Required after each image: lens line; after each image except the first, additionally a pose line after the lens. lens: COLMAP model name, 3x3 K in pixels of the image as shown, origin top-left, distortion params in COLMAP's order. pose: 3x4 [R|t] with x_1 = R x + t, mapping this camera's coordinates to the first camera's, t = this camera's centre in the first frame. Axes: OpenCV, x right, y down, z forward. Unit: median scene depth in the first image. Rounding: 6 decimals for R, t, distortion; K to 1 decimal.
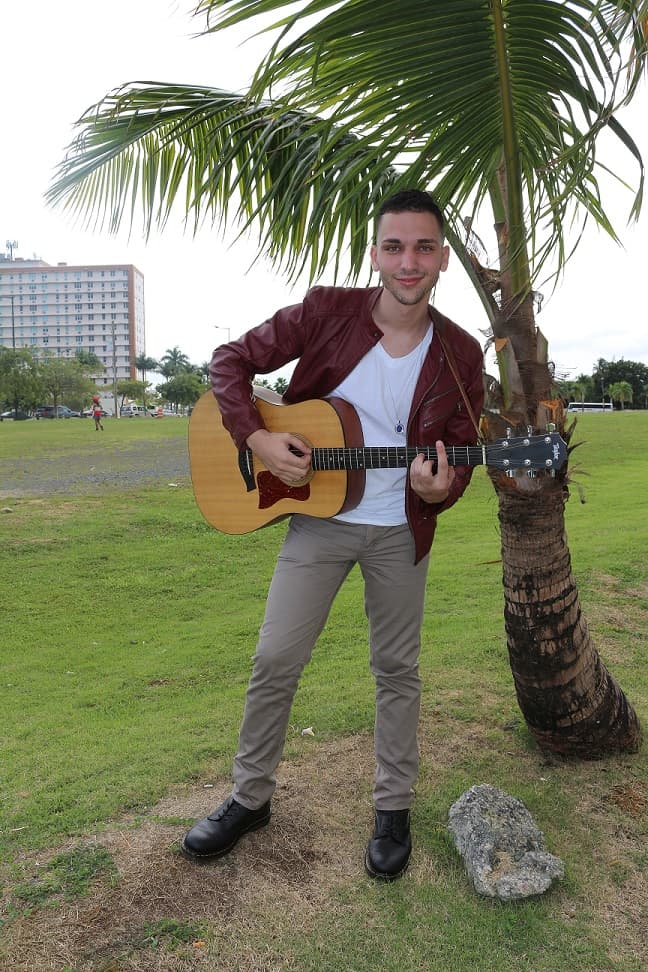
lens RADIAL K [[806.3, 0, 324.0], [0, 806.3, 486.0], [0, 0, 1]] dist [-0.175995, 0.157739]
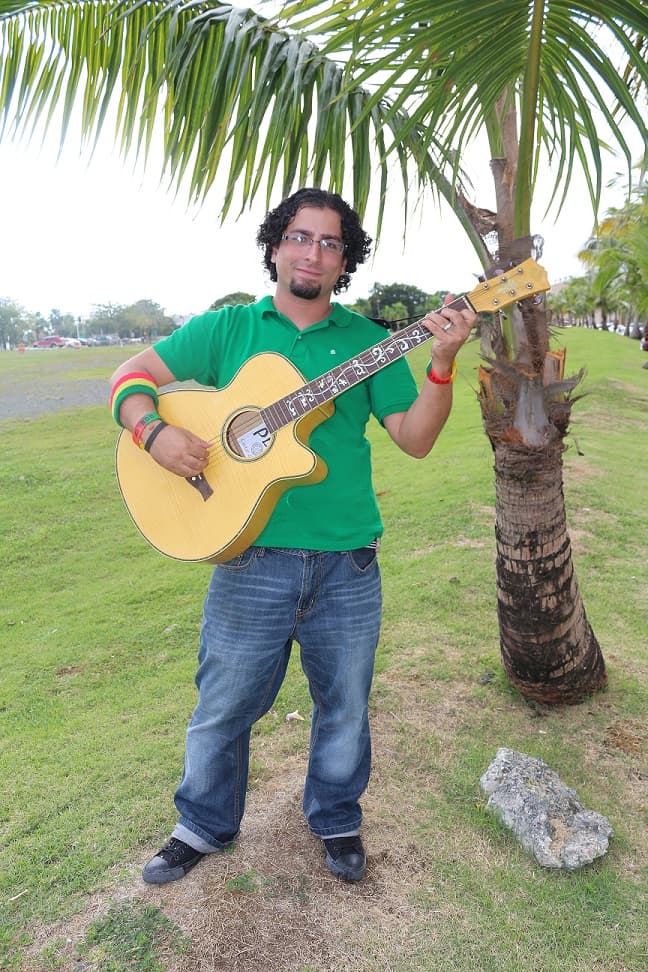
lens RADIAL K [[805.6, 0, 329.6], [0, 805.6, 484.6], [0, 0, 1]] dist [-0.171526, 0.156296]
pose [[0.961201, -0.070871, 0.266589, -0.233041], [0.047010, 0.994381, 0.094850, -0.048414], [-0.271813, -0.078638, 0.959132, 0.139944]]
